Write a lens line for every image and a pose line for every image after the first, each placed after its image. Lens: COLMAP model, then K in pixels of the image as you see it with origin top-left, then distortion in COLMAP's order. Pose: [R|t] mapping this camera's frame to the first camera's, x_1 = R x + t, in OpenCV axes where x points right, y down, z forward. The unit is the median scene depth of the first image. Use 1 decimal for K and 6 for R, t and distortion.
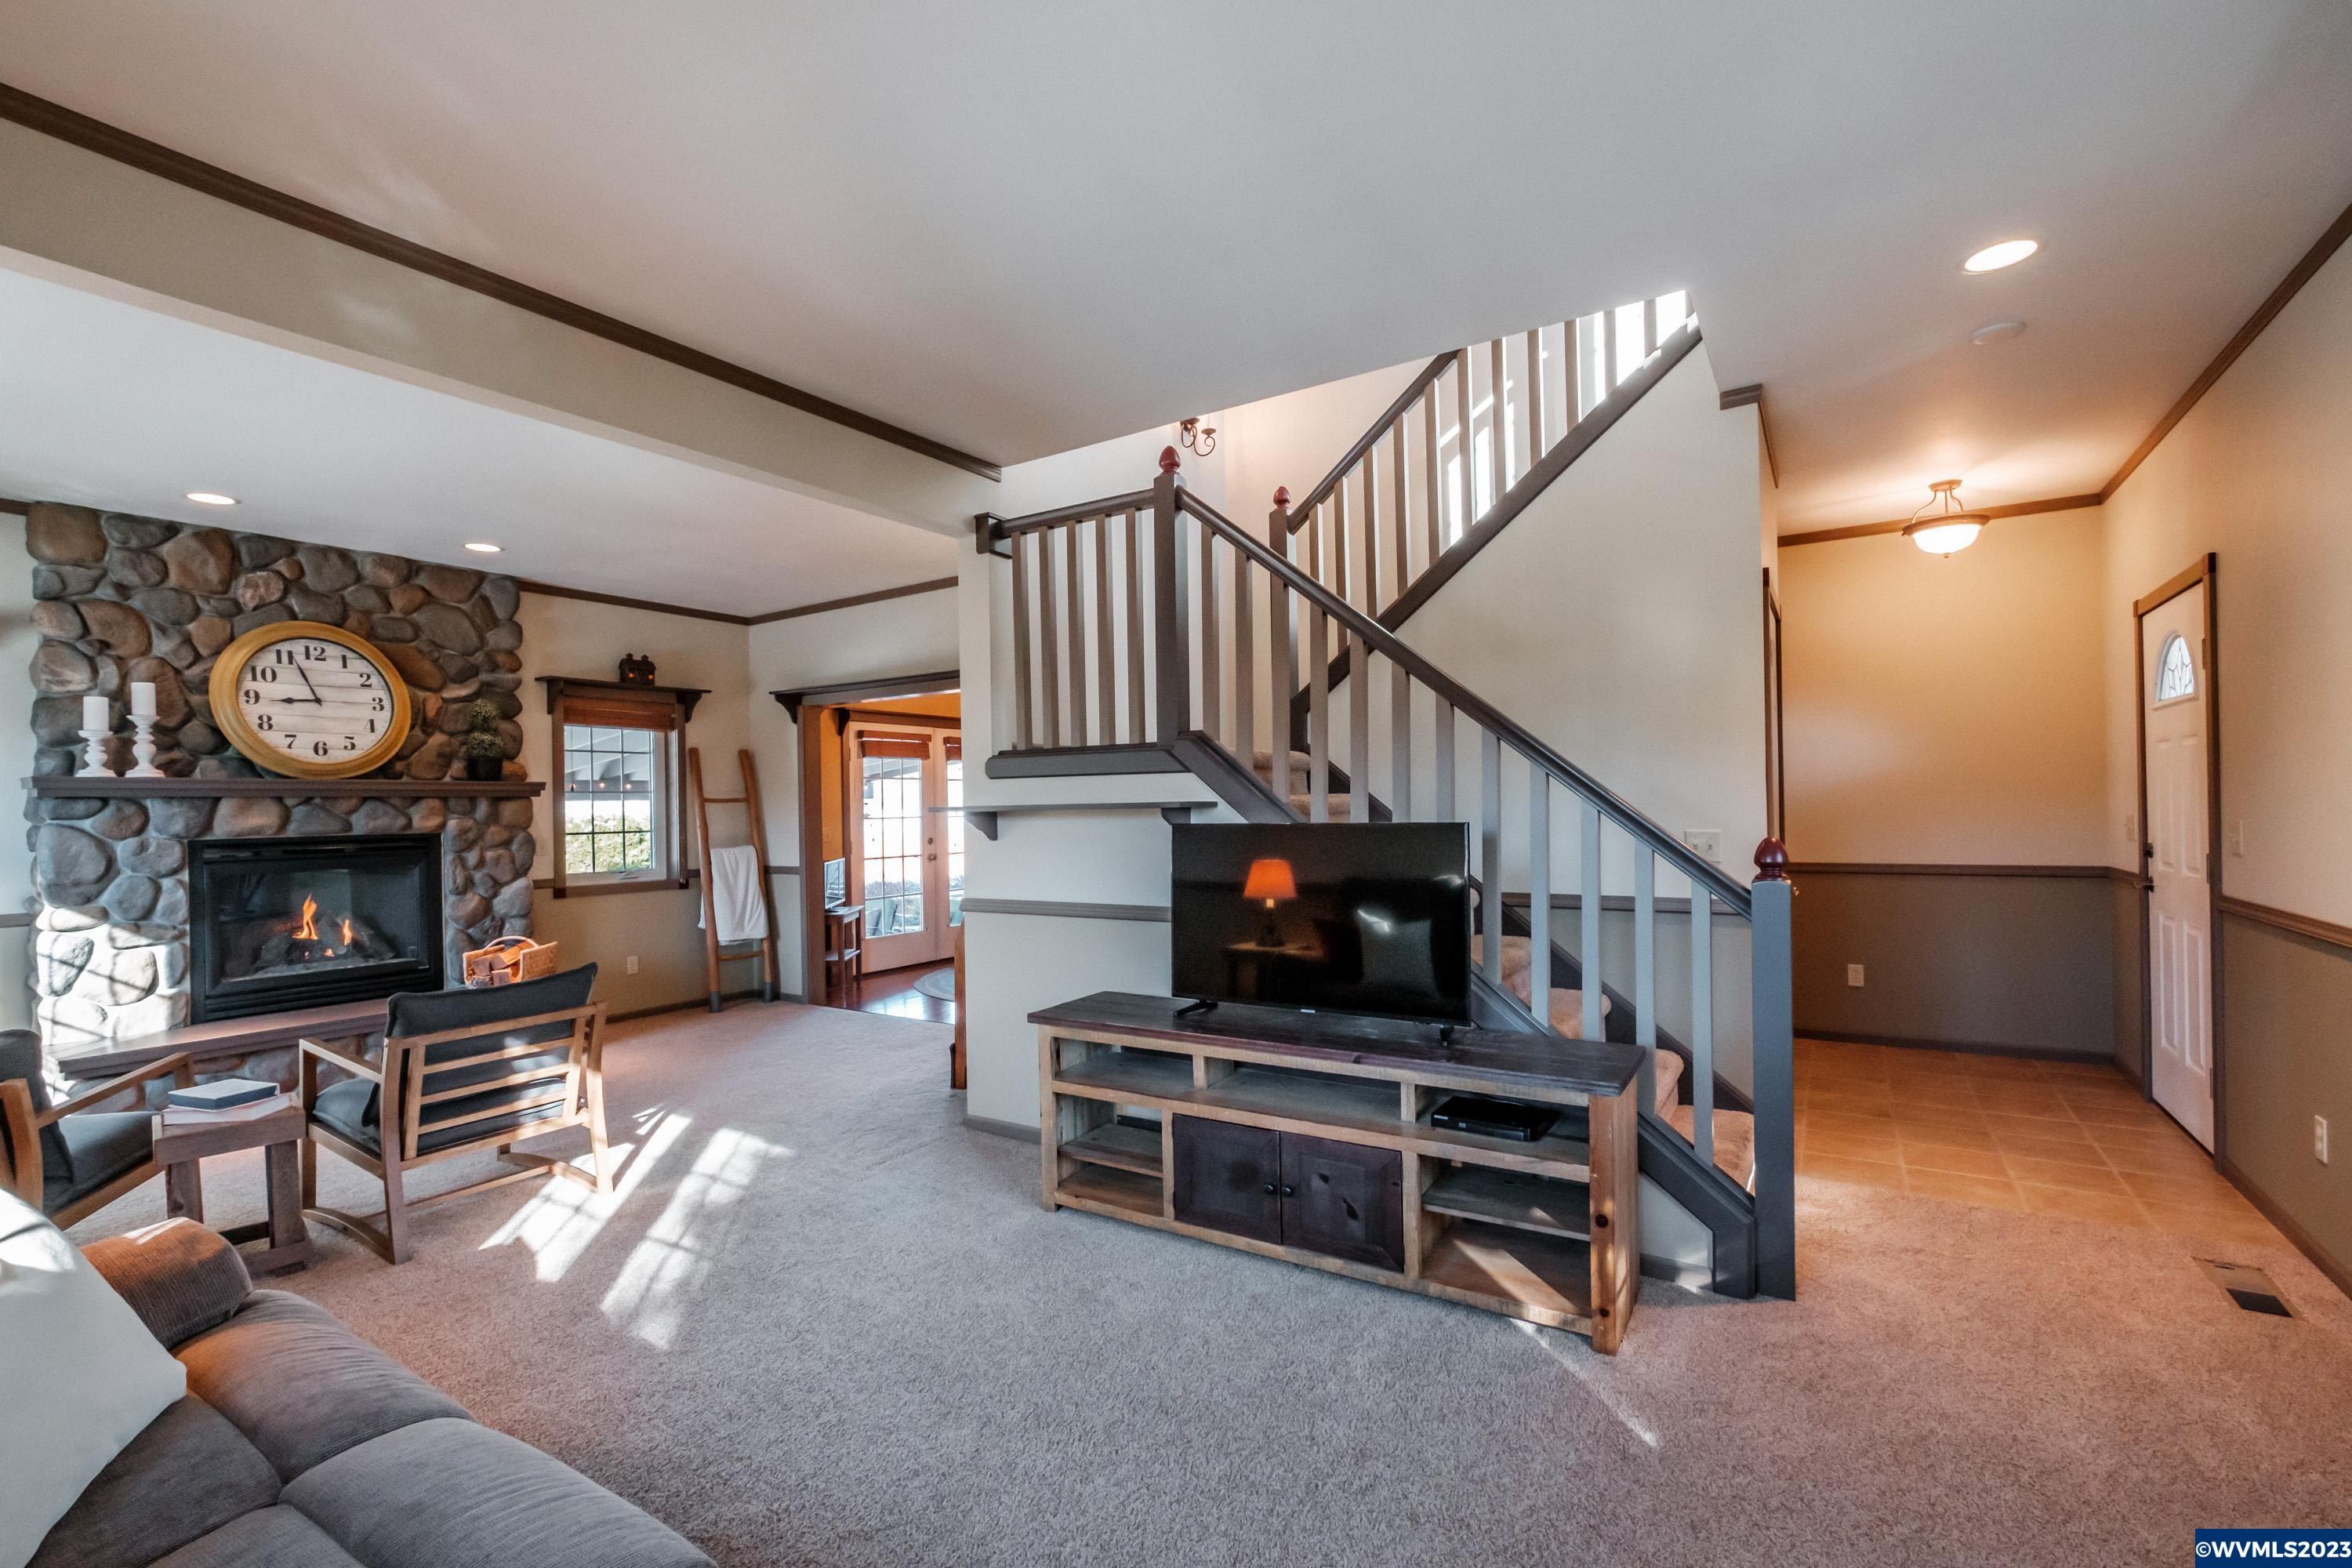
lens RADIAL K [[1022.3, 0, 1175.5], [0, 1022.3, 801.5], [0, 0, 1]] dist [0.000025, 0.000084]
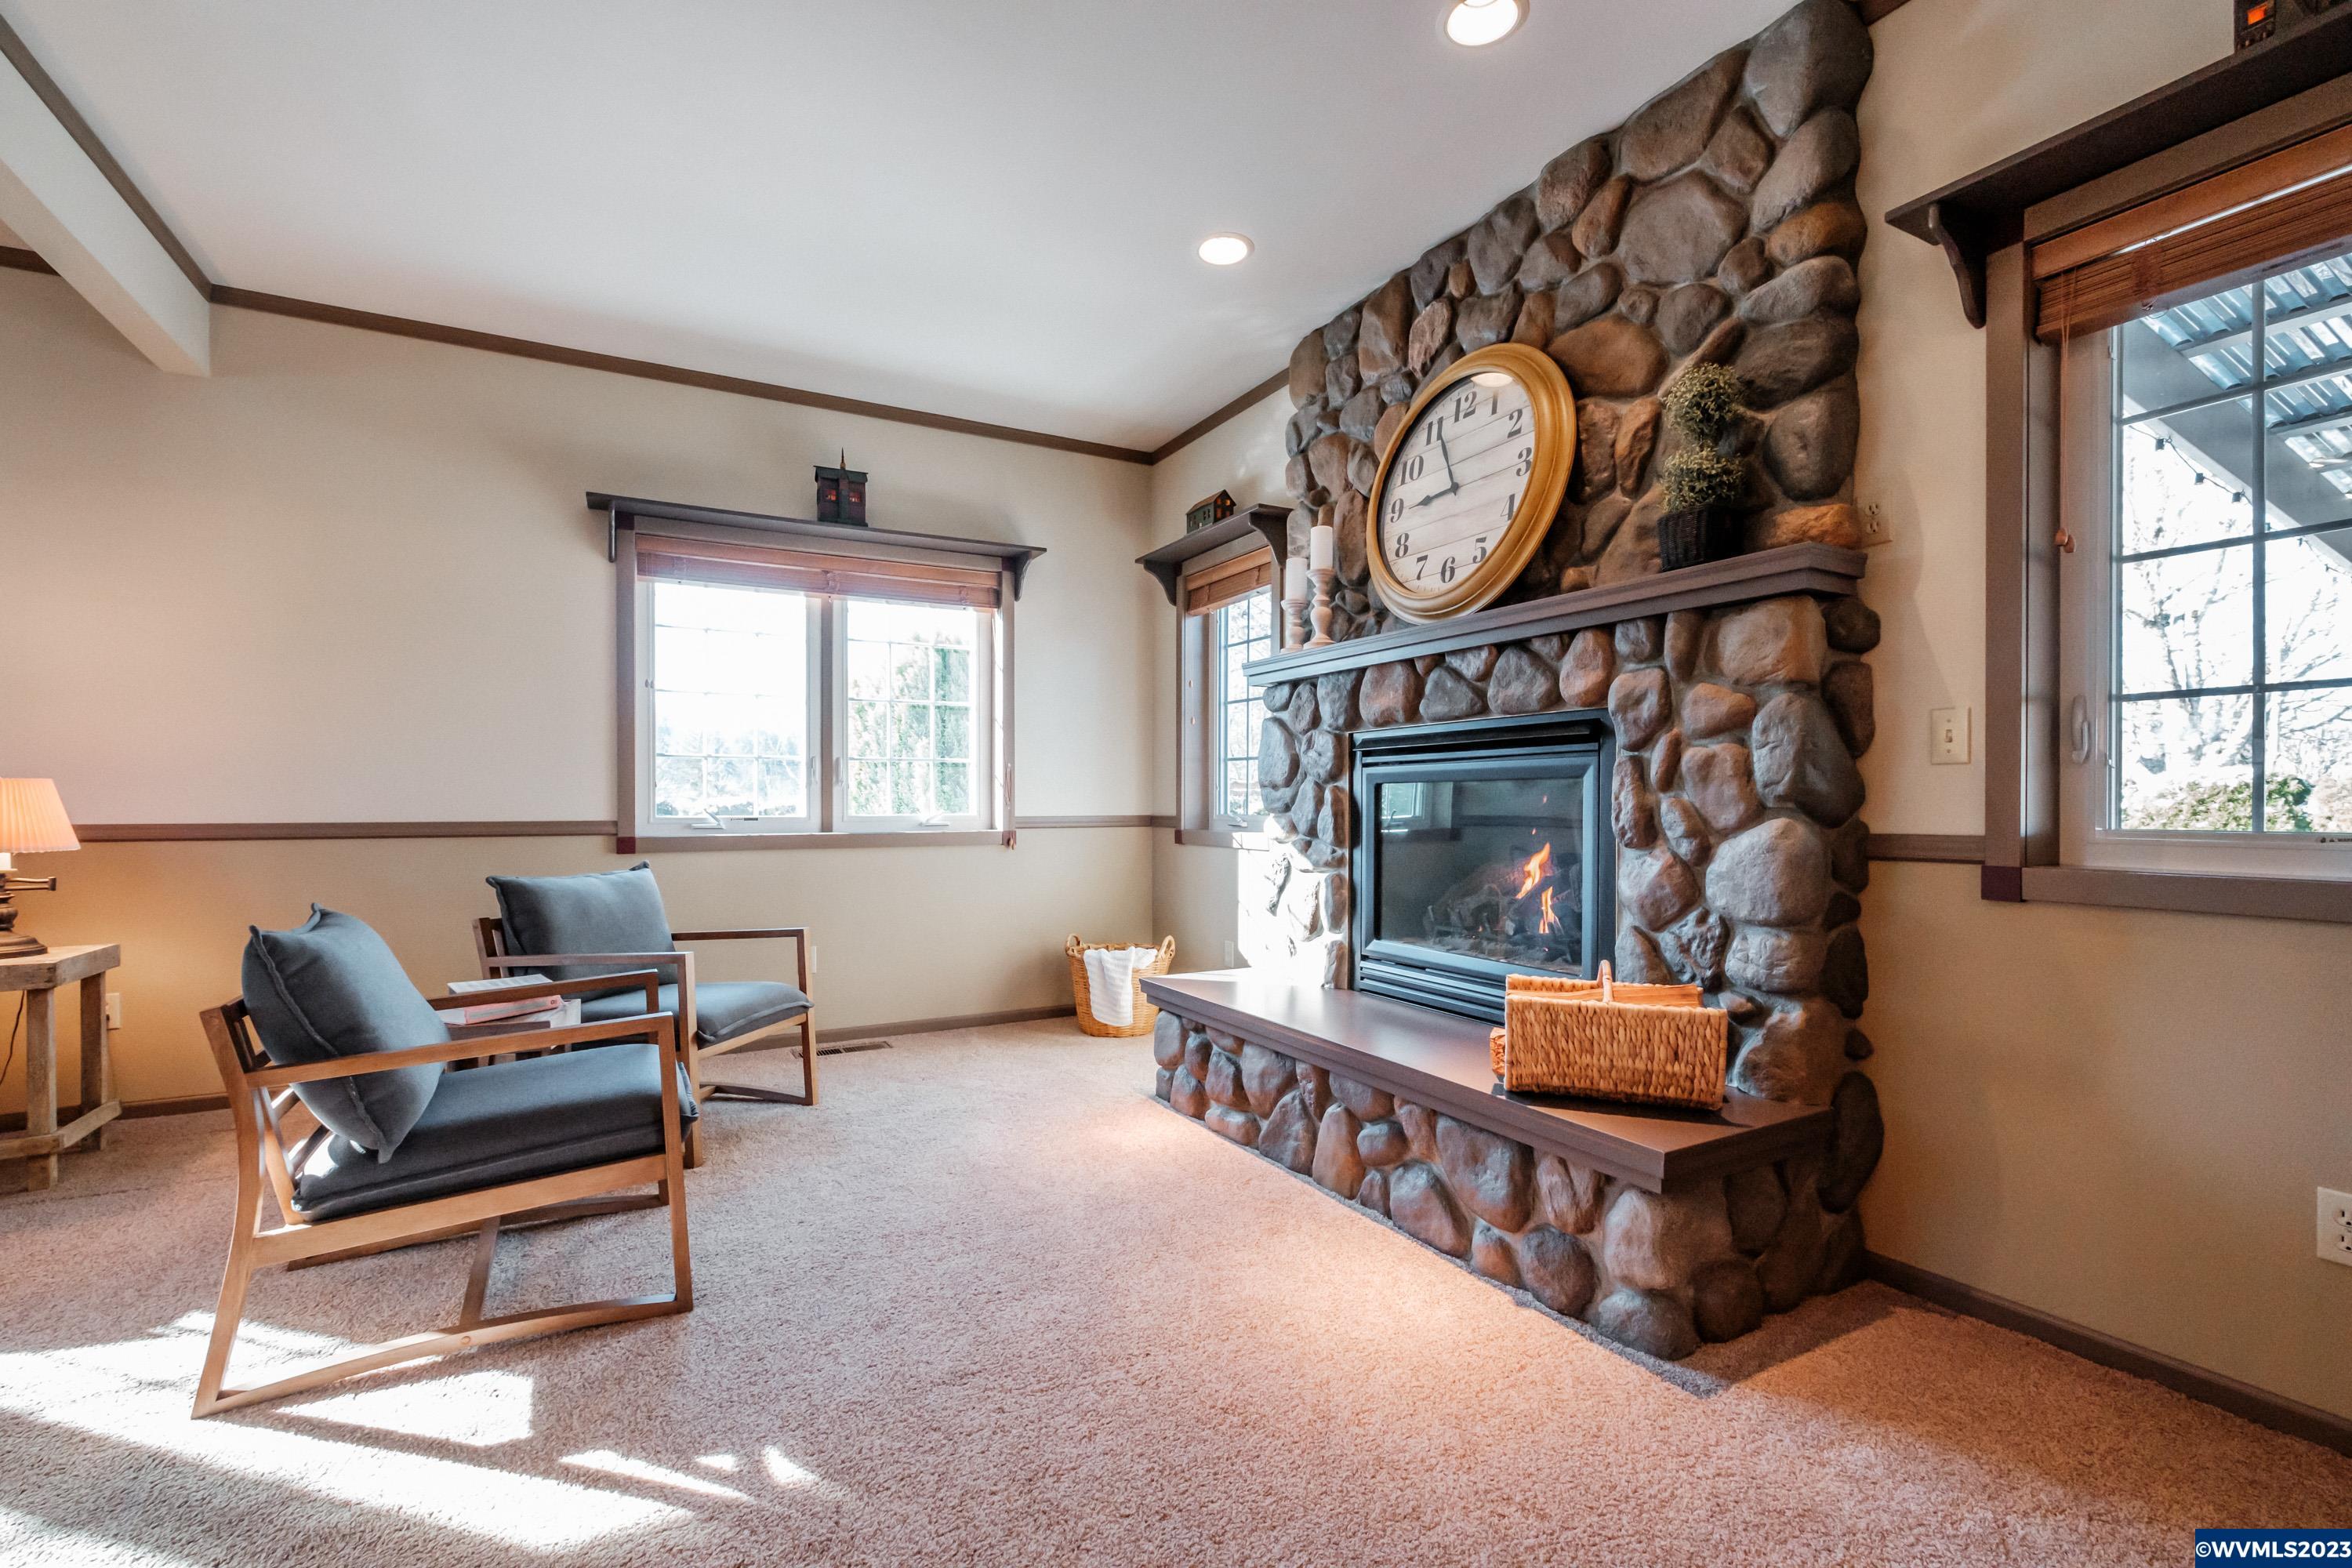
lens RADIAL K [[1022.3, 0, 1175.5], [0, 1022.3, 801.5], [0, 0, 1]] dist [0.000025, 0.000084]
pose [[-0.476554, 0.015965, -0.879000, -0.243477], [0.011538, 0.999863, 0.011905, 0.067953], [0.879069, -0.004468, -0.476673, 1.098877]]
